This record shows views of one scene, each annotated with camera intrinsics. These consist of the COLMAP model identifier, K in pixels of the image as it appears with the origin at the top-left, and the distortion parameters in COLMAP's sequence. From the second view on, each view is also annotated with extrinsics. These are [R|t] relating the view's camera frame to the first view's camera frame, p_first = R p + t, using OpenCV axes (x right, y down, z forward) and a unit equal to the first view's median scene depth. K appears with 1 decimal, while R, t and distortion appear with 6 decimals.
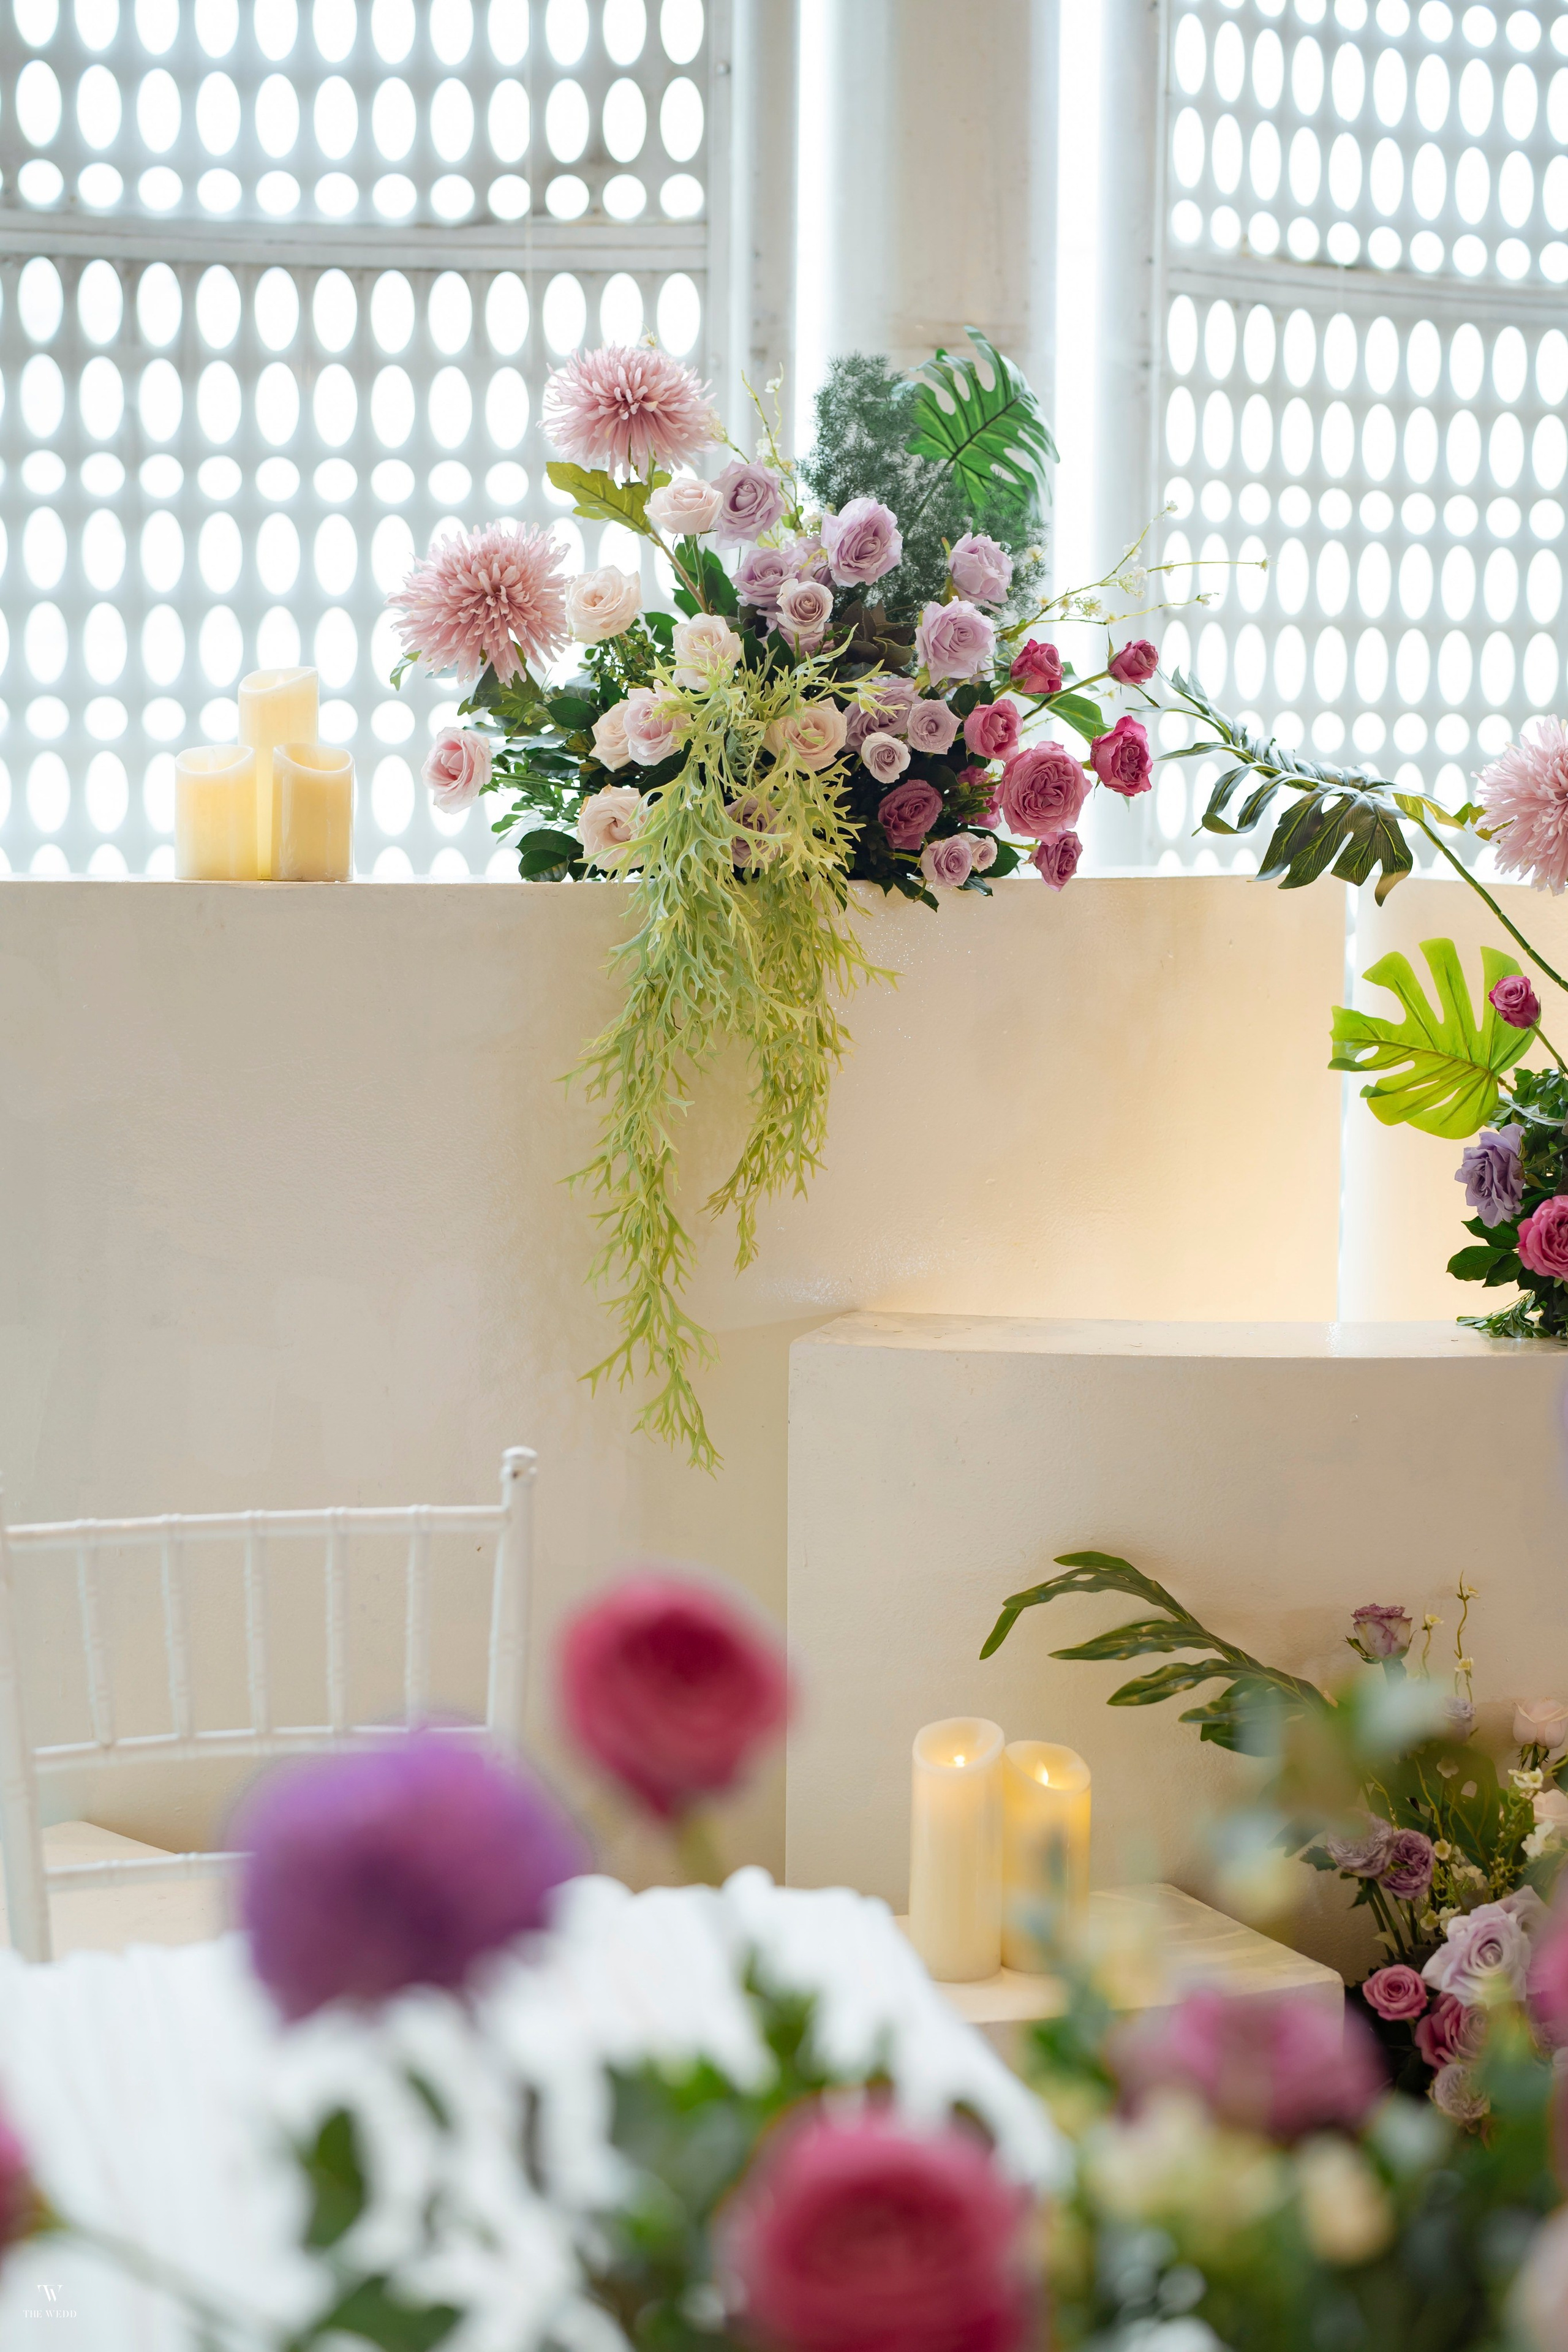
lens RADIAL K [[3379.6, 0, 801.0], [0, 3379.6, 1180.1], [0, 0, 1]] dist [-0.056940, 0.065426]
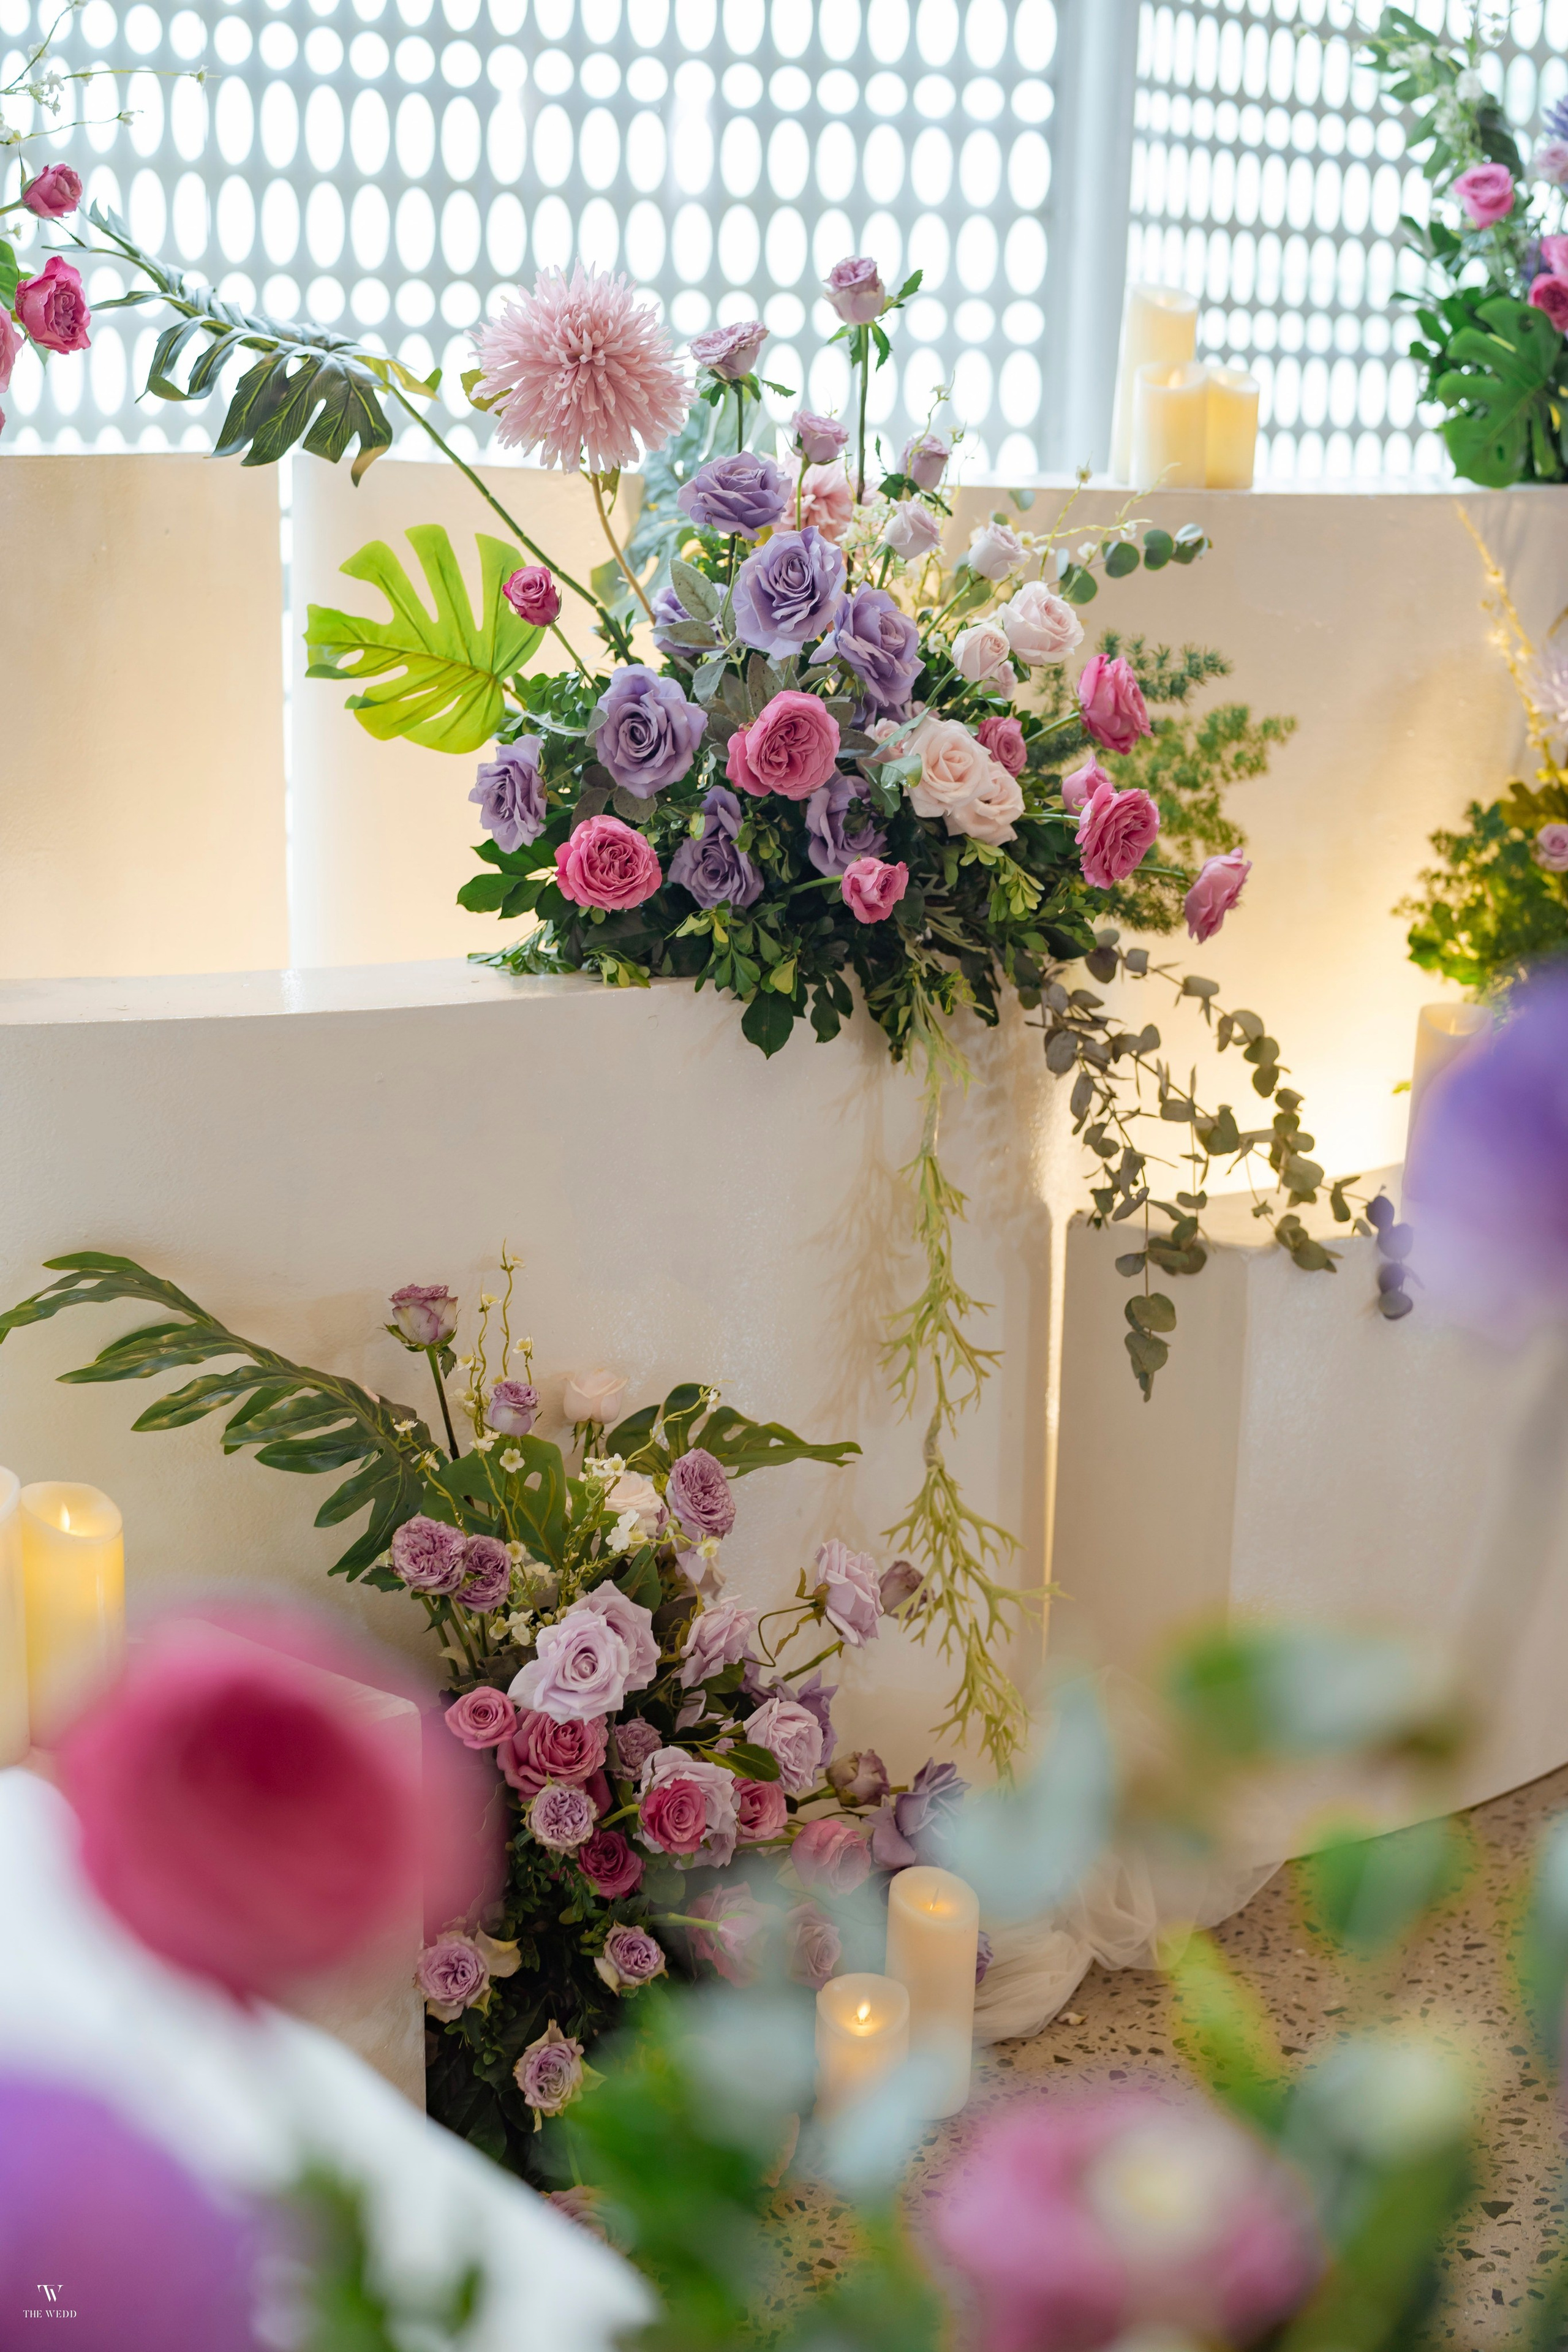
lens RADIAL K [[3458.1, 0, 862.7], [0, 3458.1, 1181.7], [0, 0, 1]] dist [-0.019945, 0.171569]
pose [[0.928890, -0.075241, 0.362631, -0.045663], [0.032865, 0.992029, 0.121646, -0.007719], [-0.368894, -0.101078, 0.923959, 0.110817]]
